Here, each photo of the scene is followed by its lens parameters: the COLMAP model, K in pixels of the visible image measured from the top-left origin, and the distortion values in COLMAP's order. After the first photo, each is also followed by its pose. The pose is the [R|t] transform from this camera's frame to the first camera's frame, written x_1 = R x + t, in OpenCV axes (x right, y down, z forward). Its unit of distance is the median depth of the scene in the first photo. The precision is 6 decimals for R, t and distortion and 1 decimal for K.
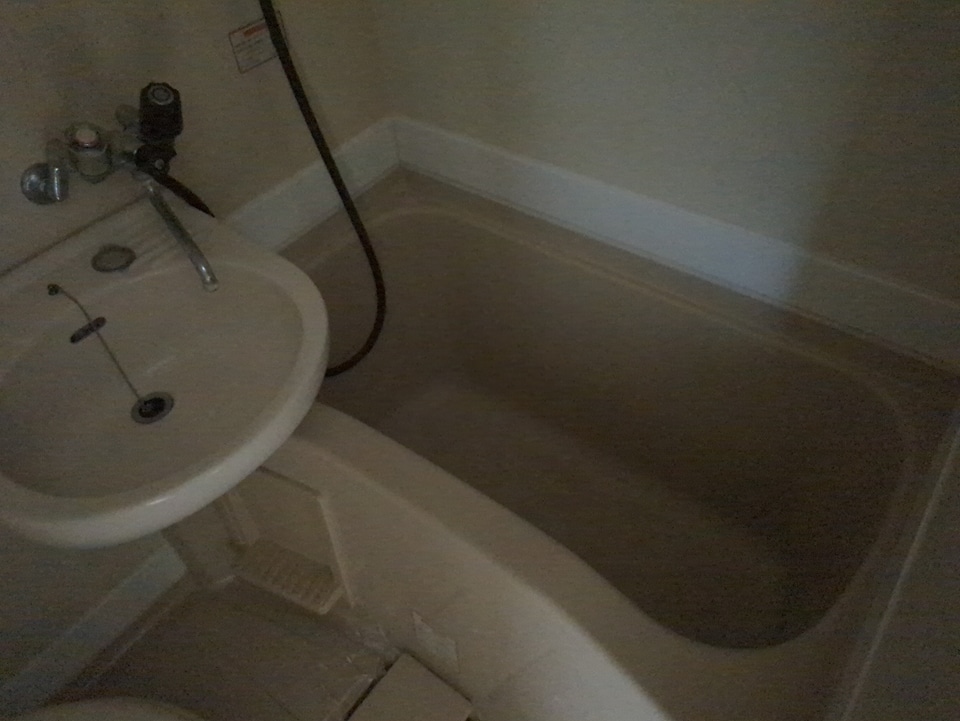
lens RADIAL K [[717.8, 0, 477.1], [0, 717.8, 358.8], [0, 0, 1]] dist [0.029015, -0.020900]
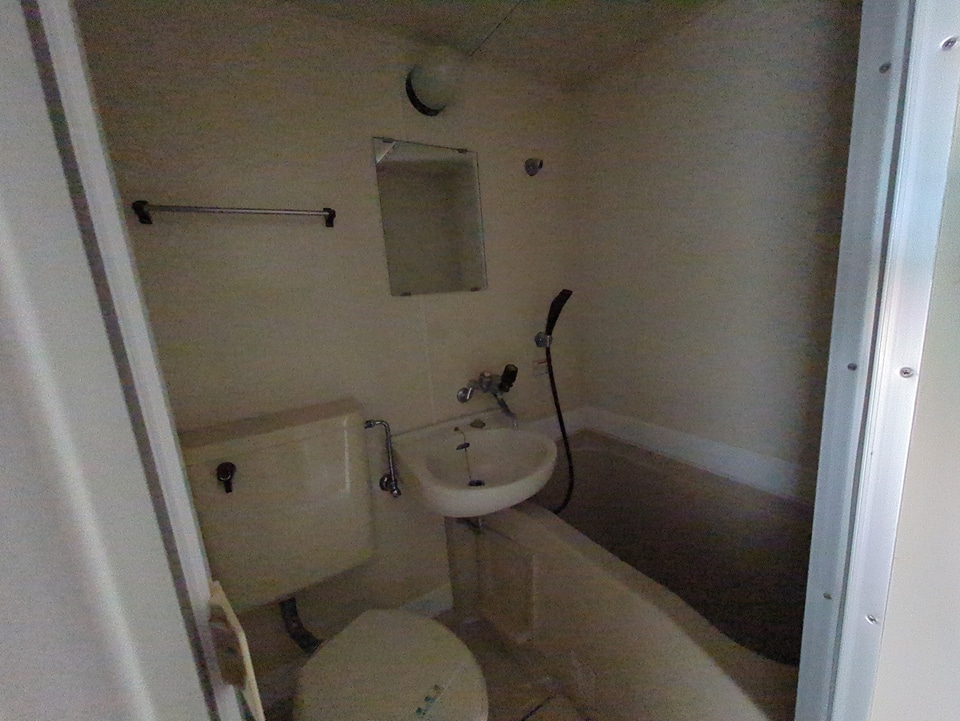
lens RADIAL K [[381.6, 0, 483.9], [0, 381.6, 362.5], [0, 0, 1]] dist [-0.003136, -0.000158]
pose [[0.934682, 0.055662, -0.351100, -0.004932], [-0.242330, 0.822385, -0.514741, 0.396747], [0.260088, 0.566202, 0.782157, -0.221386]]
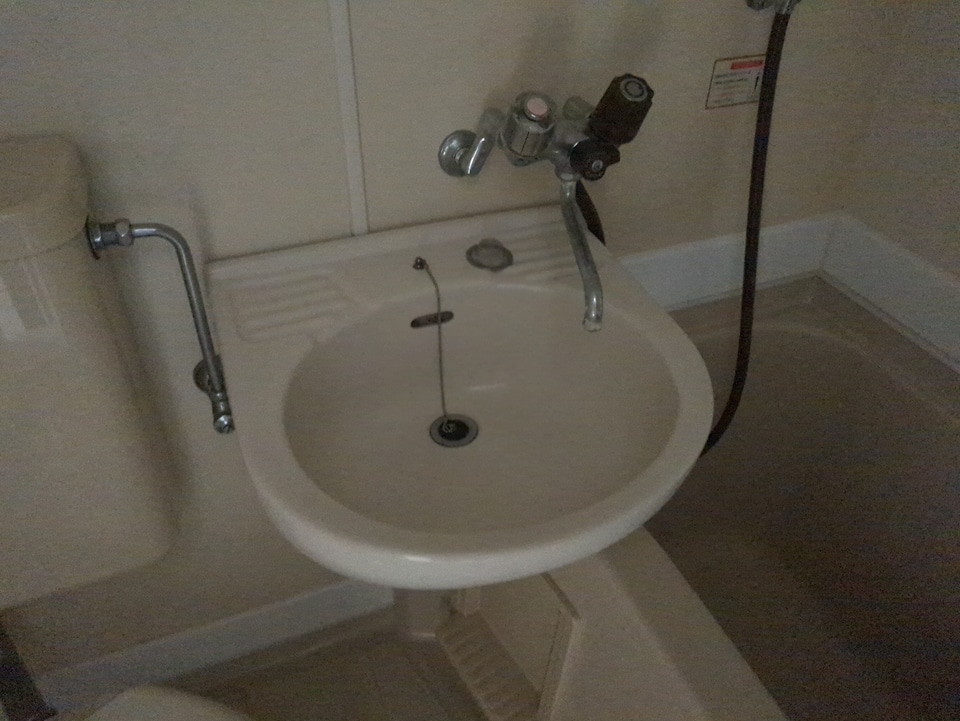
lens RADIAL K [[717.8, 0, 477.6], [0, 717.8, 362.5], [0, 0, 1]] dist [0.029015, -0.020900]
pose [[0.851451, 0.382171, -0.359134, -0.162406], [-0.420719, 0.906602, -0.032701, 0.011832], [0.313094, 0.178938, 0.932713, 0.222343]]
